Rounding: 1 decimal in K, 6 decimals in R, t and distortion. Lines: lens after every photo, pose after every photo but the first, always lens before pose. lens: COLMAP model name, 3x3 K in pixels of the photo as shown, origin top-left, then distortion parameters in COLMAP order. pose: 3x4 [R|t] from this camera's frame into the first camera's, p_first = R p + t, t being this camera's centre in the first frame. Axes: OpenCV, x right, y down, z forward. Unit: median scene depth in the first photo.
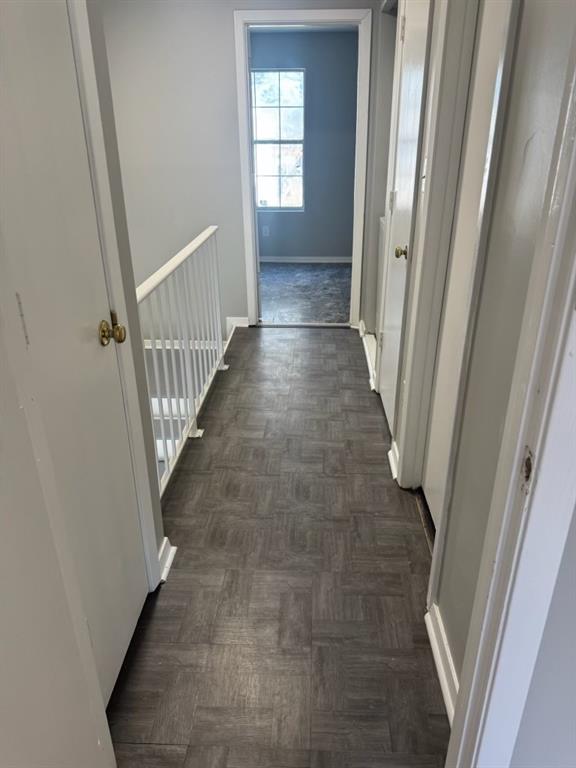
lens RADIAL K [[538.7, 0, 286.8], [0, 538.7, 384.1], [0, 0, 1]] dist [0.001823, -0.001362]
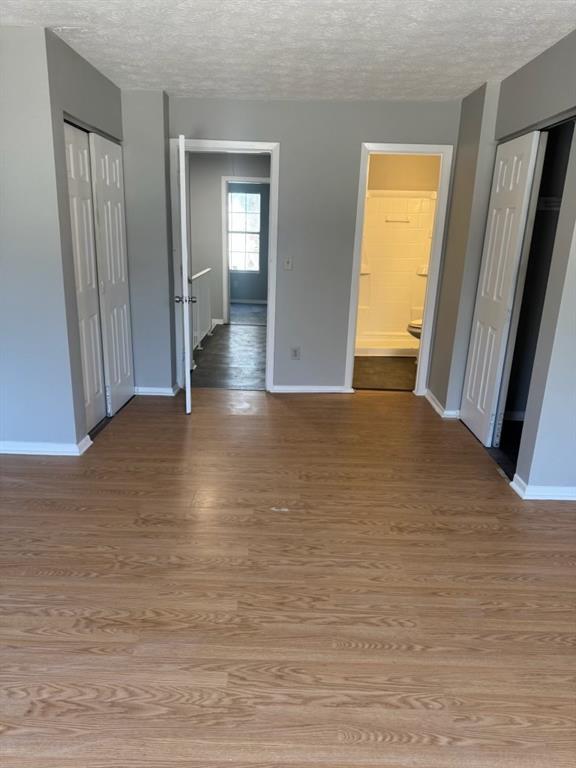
lens RADIAL K [[538.7, 0, 288.6], [0, 538.7, 384.8], [0, 0, 1]] dist [0.001823, -0.001362]
pose [[0.998368, 0.020323, 0.053373, 0.057540], [-0.012160, 0.988758, -0.149031, 0.357888], [-0.055801, 0.148139, 0.987391, -0.794570]]
